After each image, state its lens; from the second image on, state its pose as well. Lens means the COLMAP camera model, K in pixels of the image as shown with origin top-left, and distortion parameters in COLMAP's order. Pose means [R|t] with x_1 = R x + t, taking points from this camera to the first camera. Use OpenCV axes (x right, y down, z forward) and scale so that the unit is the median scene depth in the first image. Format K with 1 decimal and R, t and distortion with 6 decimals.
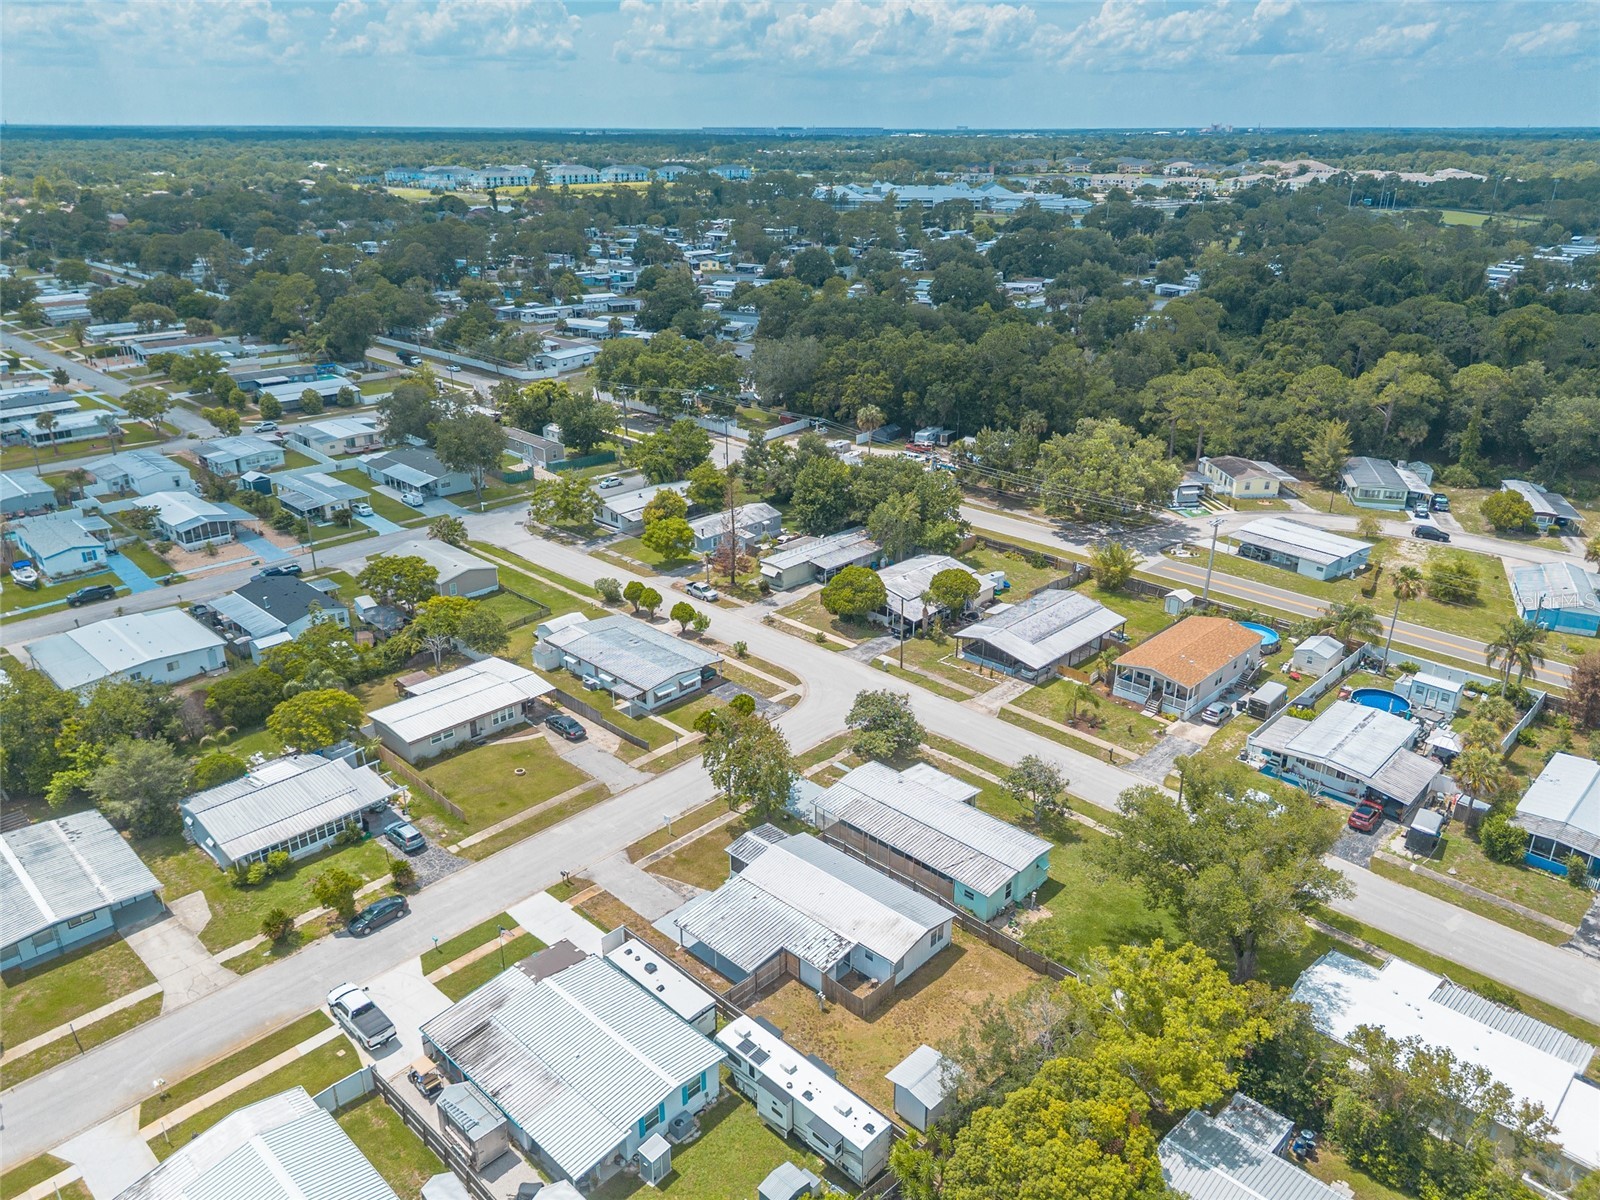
lens RADIAL K [[1134.3, 0, 798.6], [0, 1134.3, 607.2], [0, 0, 1]] dist [0.086171, -0.099492]
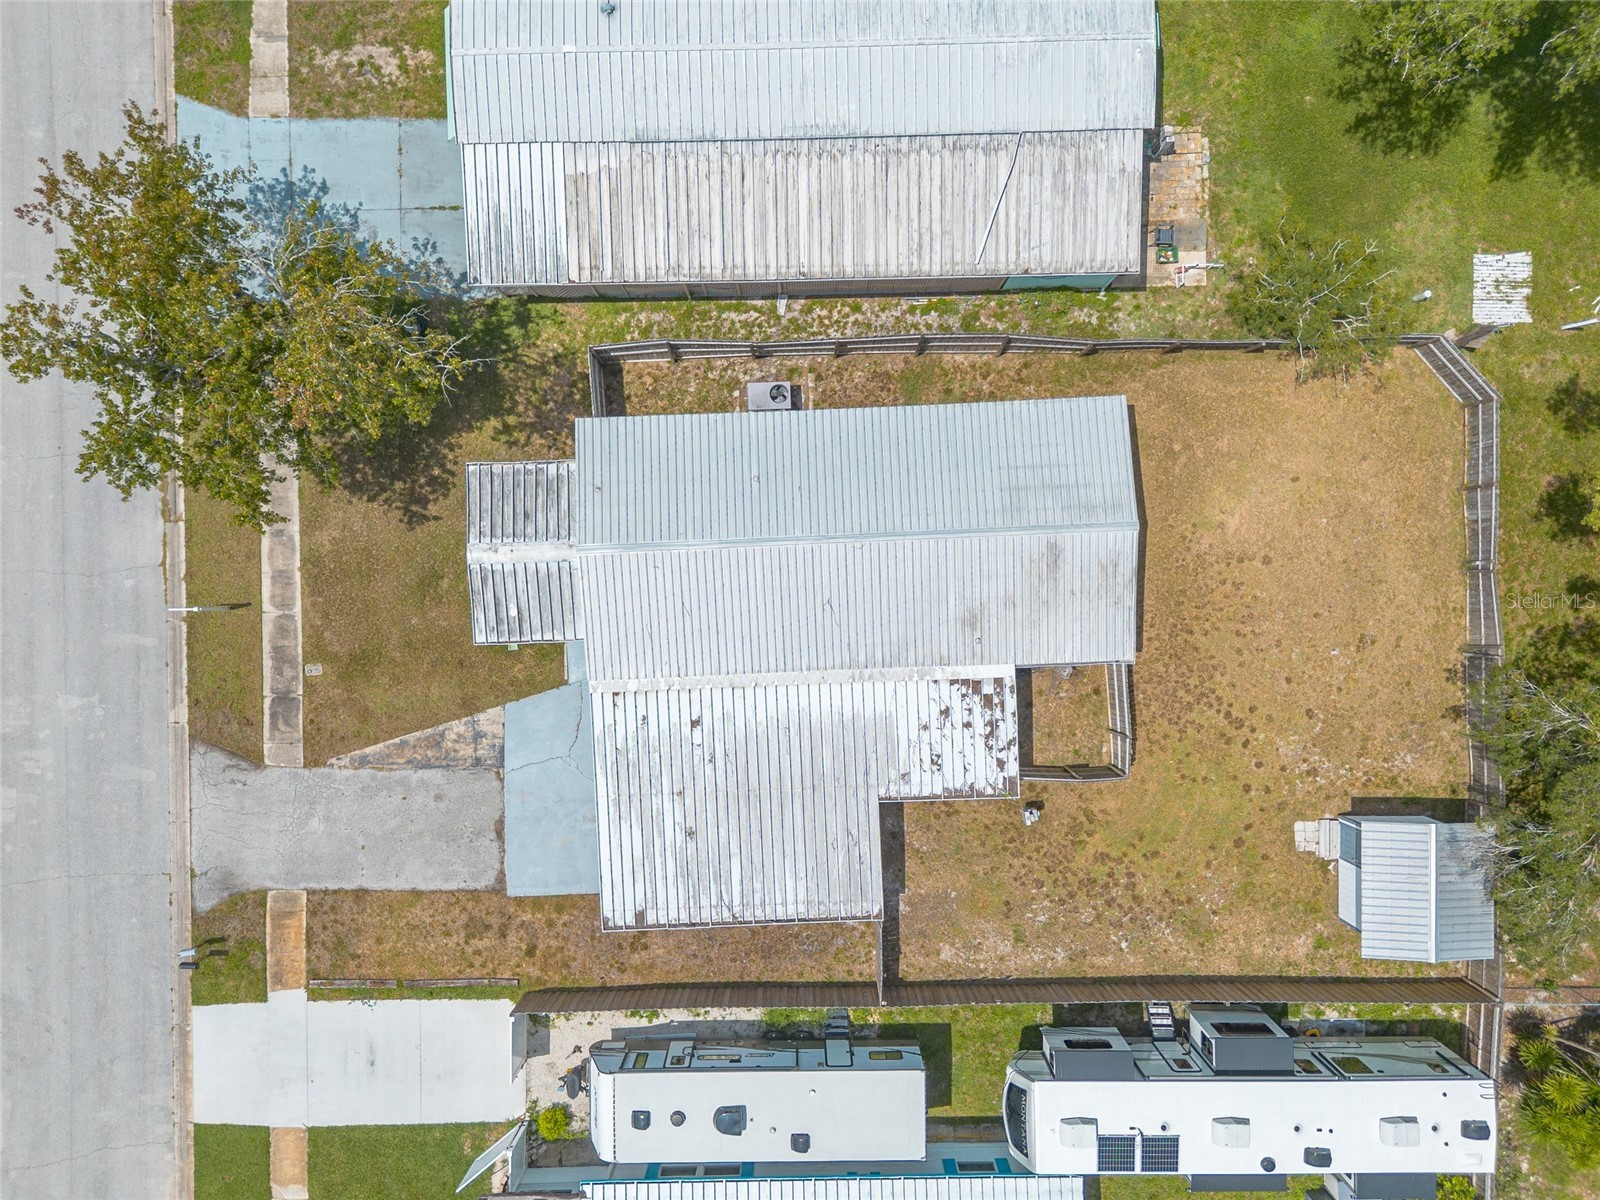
lens RADIAL K [[1134.3, 0, 798.6], [0, 1134.3, 607.2], [0, 0, 1]] dist [0.086171, -0.099492]
pose [[0.707525, -0.706634, -0.008771, 0.010493], [0.280203, 0.269120, 0.921445, -0.056530], [-0.648764, -0.654403, 0.388410, 0.553006]]
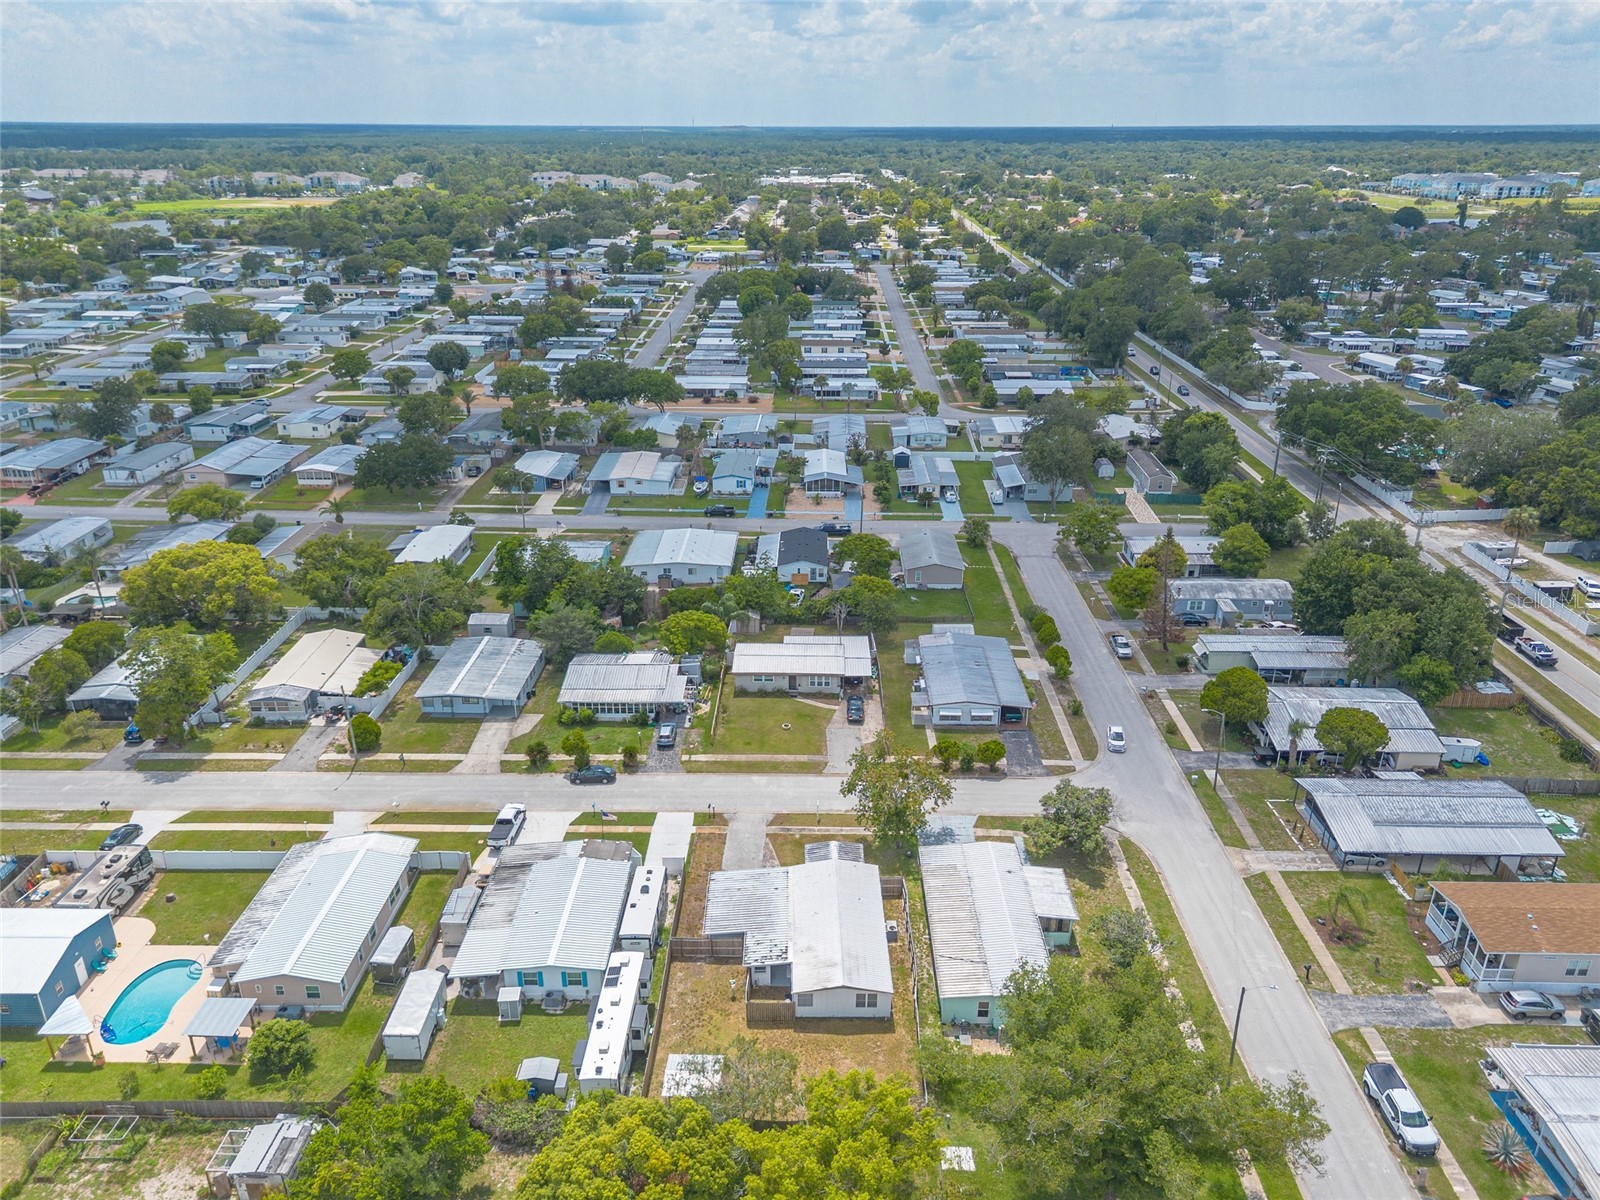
lens RADIAL K [[1134.3, 0, 798.6], [0, 1134.3, 607.2], [0, 0, 1]] dist [0.086171, -0.099492]
pose [[0.684191, 0.282173, -0.672503, 0.413161], [-0.281763, 0.952793, 0.113119, -0.087454], [0.672675, 0.112092, 0.731398, 0.114236]]
